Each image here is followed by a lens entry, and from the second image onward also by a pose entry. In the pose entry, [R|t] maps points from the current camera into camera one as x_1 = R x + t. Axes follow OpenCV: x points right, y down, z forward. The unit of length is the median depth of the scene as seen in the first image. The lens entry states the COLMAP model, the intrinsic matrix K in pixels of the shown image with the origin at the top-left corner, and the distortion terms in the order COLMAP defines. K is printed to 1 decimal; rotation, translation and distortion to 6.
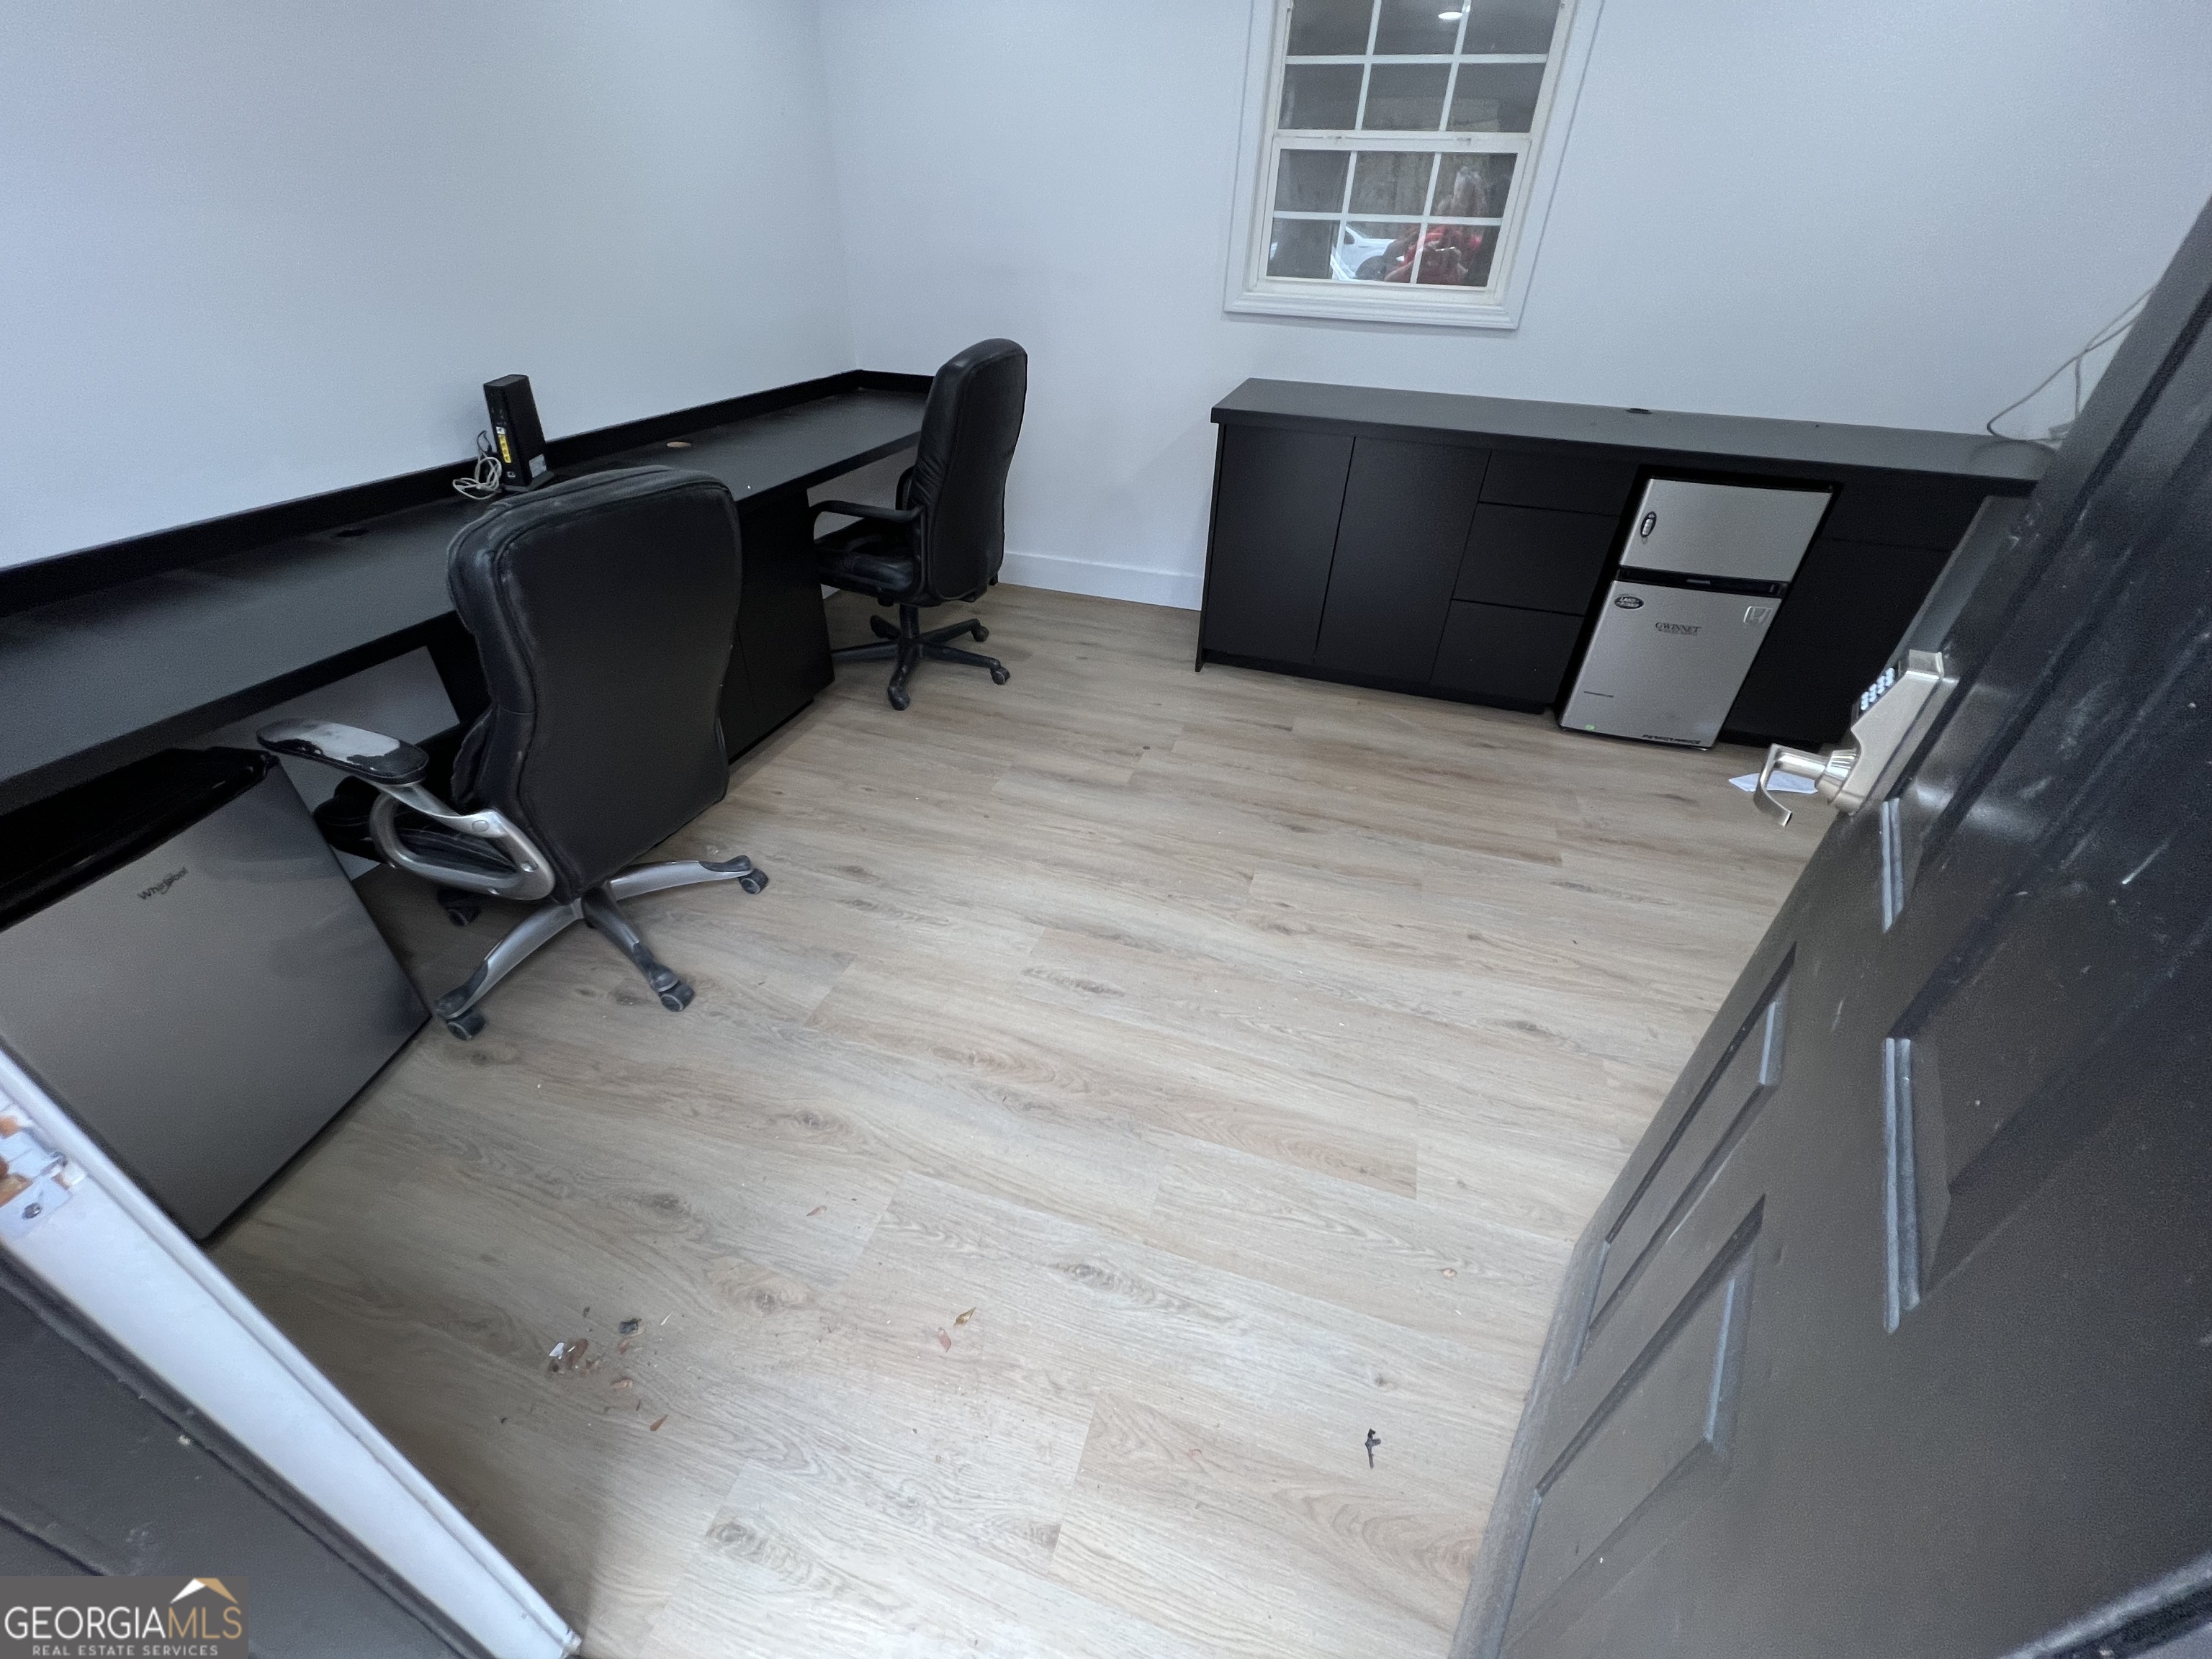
lens RADIAL K [[880.0, 0, 1103.7], [0, 880.0, 827.5], [0, 0, 1]] dist [0.000325, -0.000019]
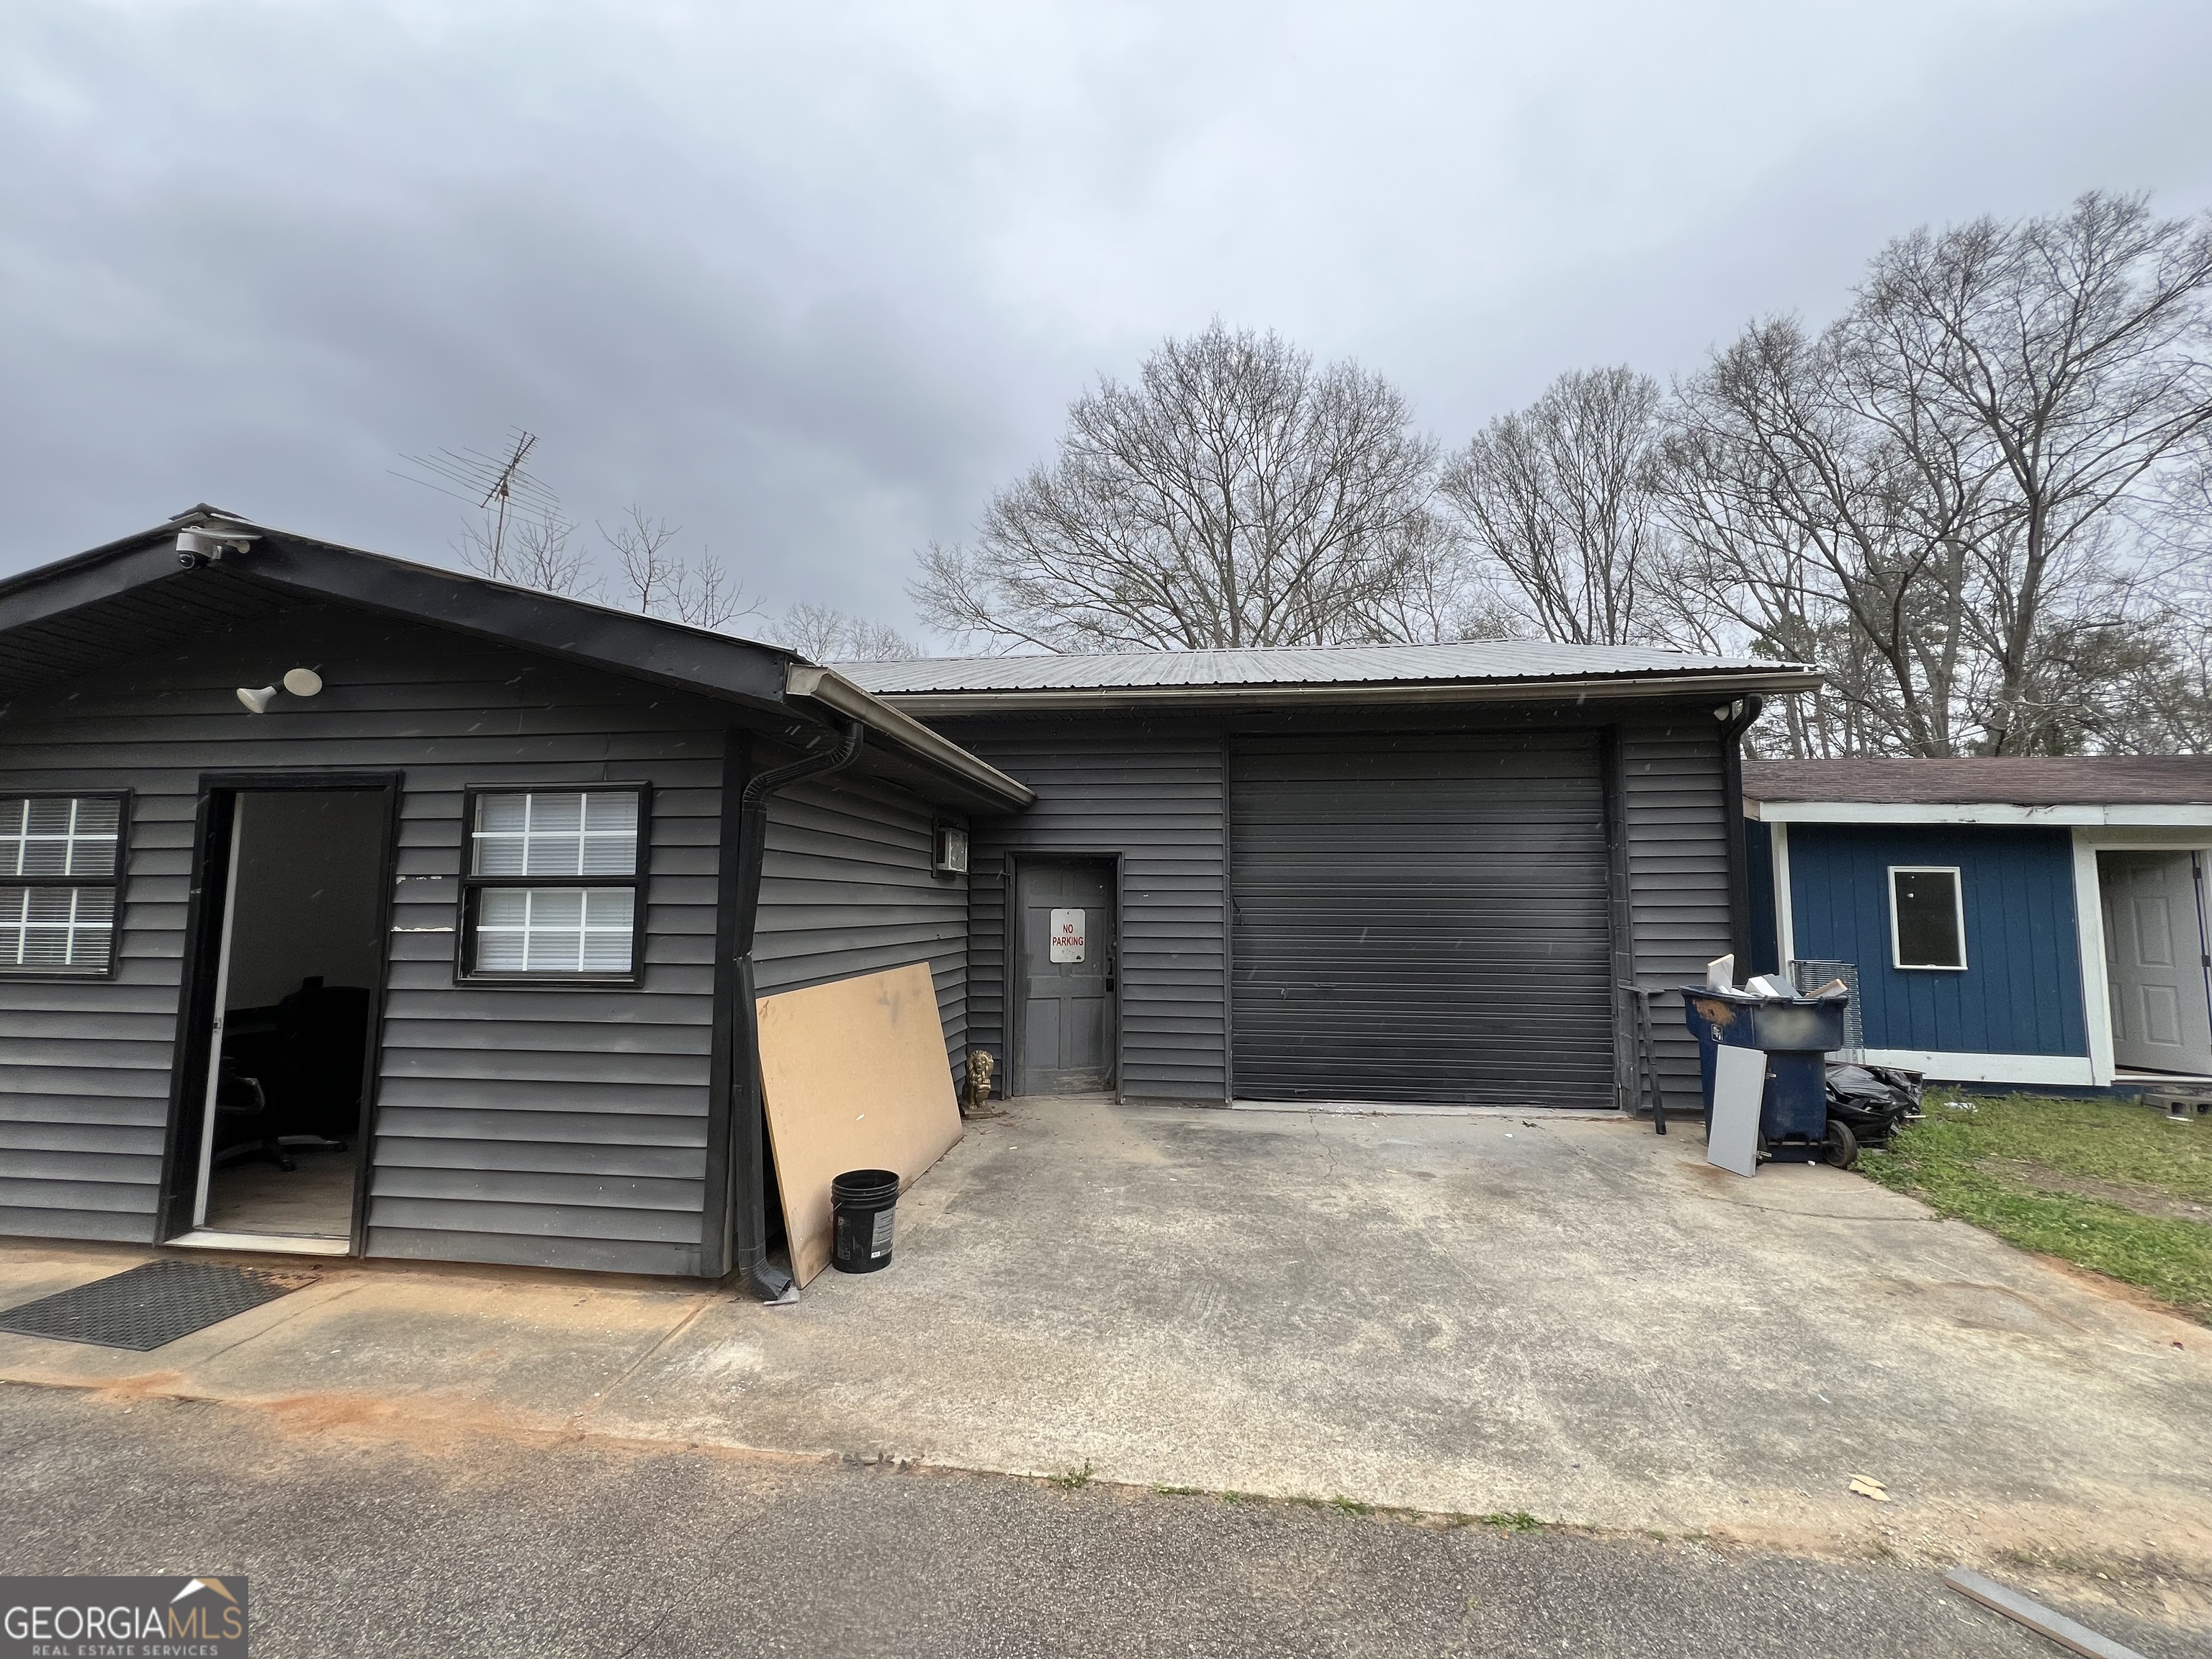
lens RADIAL K [[880.0, 0, 1102.5], [0, 880.0, 822.6], [0, 0, 1]] dist [0.000325, -0.000019]
pose [[0.982519, -0.017270, 0.185360, 1.253708], [0.131101, 0.771099, -0.623072, 1.170793], [-0.132171, 0.636481, 0.759883, -1.731305]]
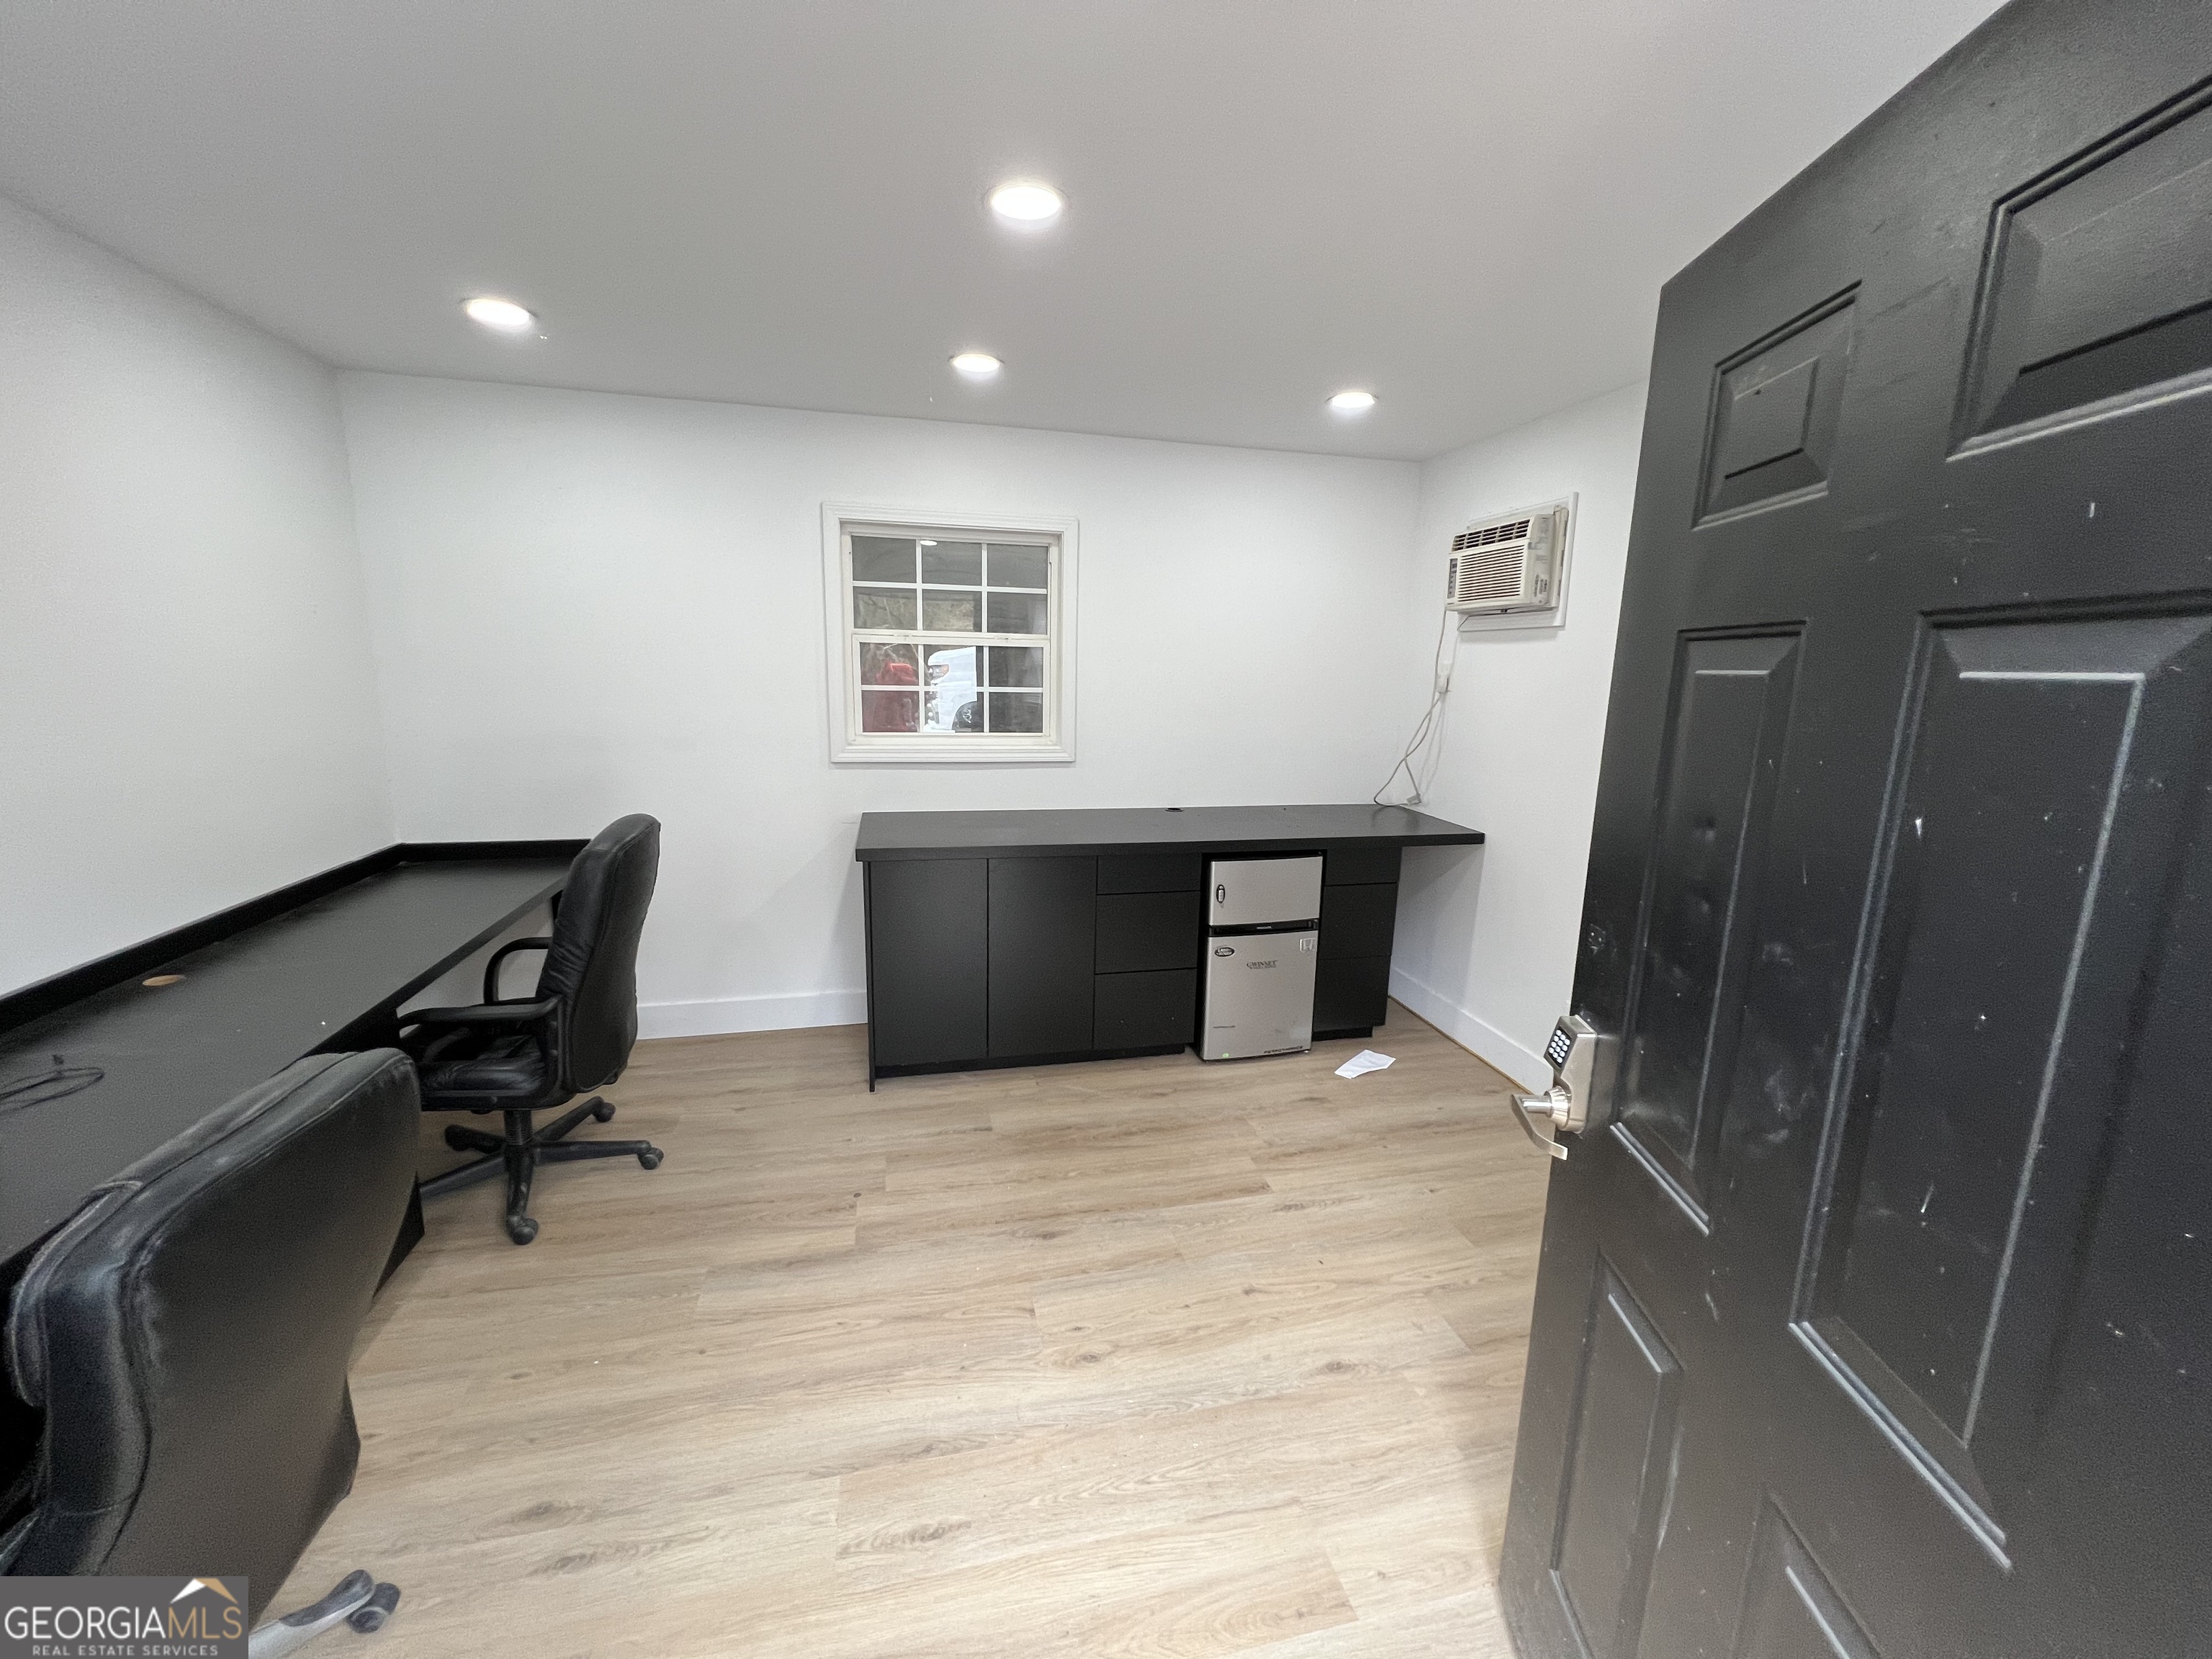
lens RADIAL K [[880.0, 0, 1109.3], [0, 880.0, 824.7], [0, 0, 1]] dist [0.000325, -0.000019]
pose [[0.856638, -0.107030, 0.504693, -0.194273], [0.294745, 0.904413, -0.308485, -0.104491], [-0.423434, 0.413016, 0.806301, -0.012872]]
